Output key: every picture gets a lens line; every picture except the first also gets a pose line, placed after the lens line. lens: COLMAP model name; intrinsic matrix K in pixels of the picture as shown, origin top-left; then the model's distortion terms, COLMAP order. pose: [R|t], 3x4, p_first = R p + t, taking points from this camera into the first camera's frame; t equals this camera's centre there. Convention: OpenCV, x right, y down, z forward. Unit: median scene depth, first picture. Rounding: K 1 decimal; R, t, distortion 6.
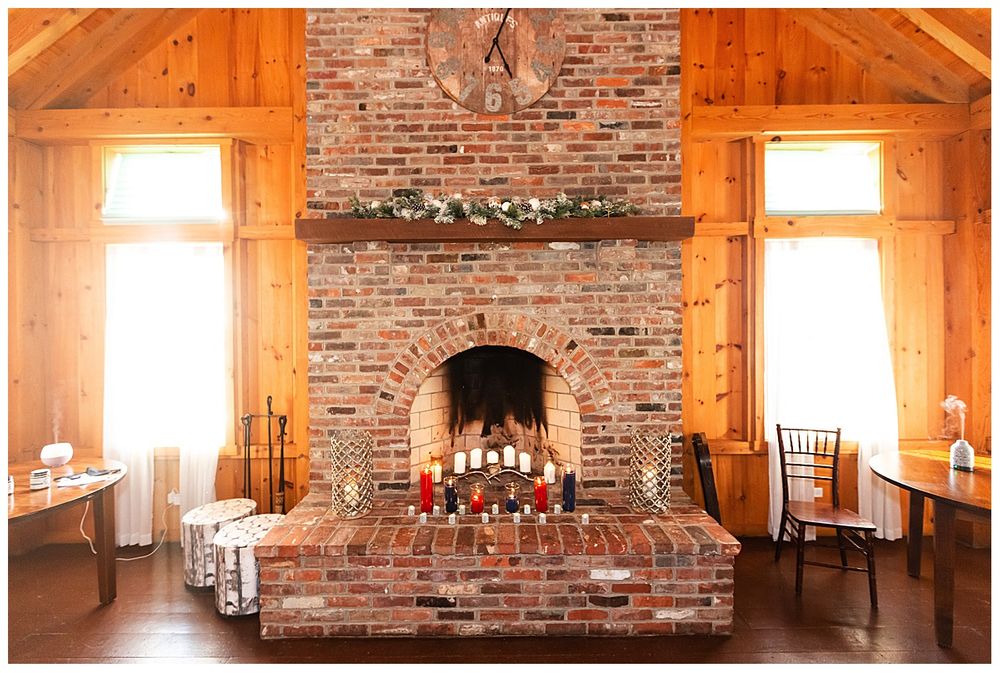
lens RADIAL K [[477.5, 0, 500.0], [0, 477.5, 336.5], [0, 0, 1]] dist [0.002858, 0.000511]
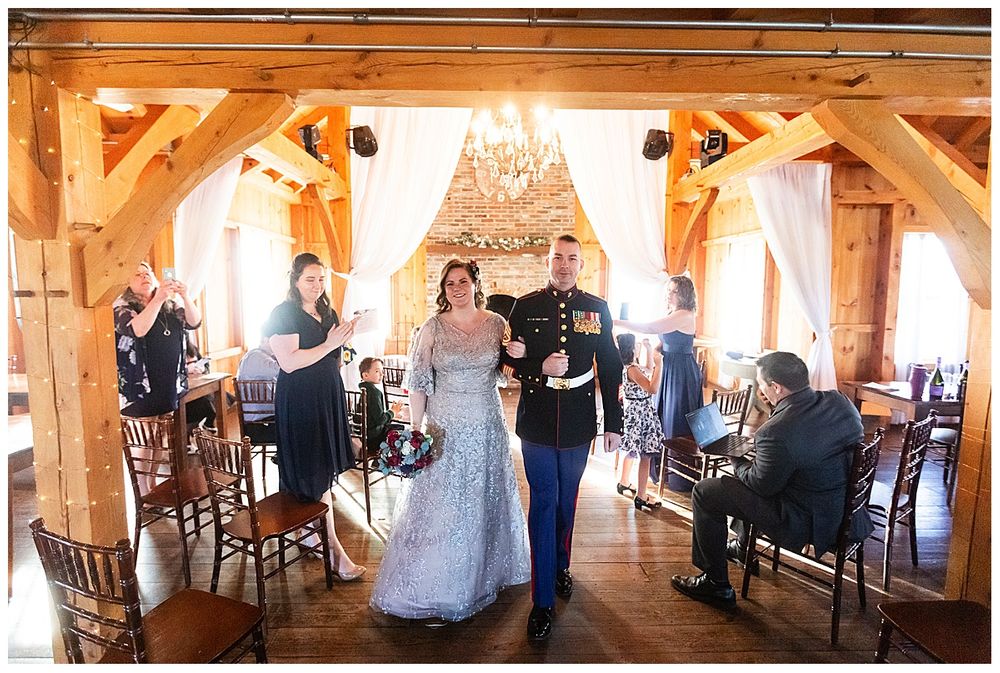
lens RADIAL K [[492.5, 0, 495.2], [0, 492.5, 335.7], [0, 0, 1]] dist [0.000225, 0.000003]
pose [[0.999927, 0.011605, -0.003465, -0.027289], [-0.011274, 0.996424, 0.083737, 0.019061], [0.004424, -0.083692, 0.996482, -1.642670]]
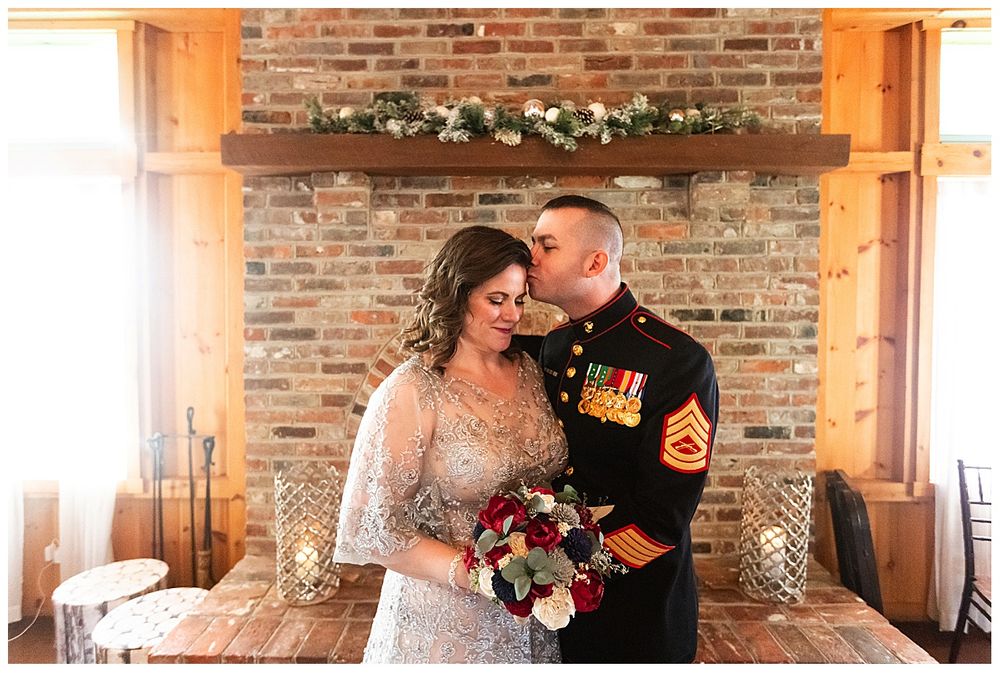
lens RADIAL K [[601.0, 0, 505.4], [0, 601.0, 336.9], [0, 0, 1]] dist [-0.001205, -0.002274]
pose [[0.999924, 0.009585, -0.007789, -0.036555], [-0.009400, 0.999680, 0.023476, 0.002175], [0.008012, -0.023401, 0.999694, 0.180195]]
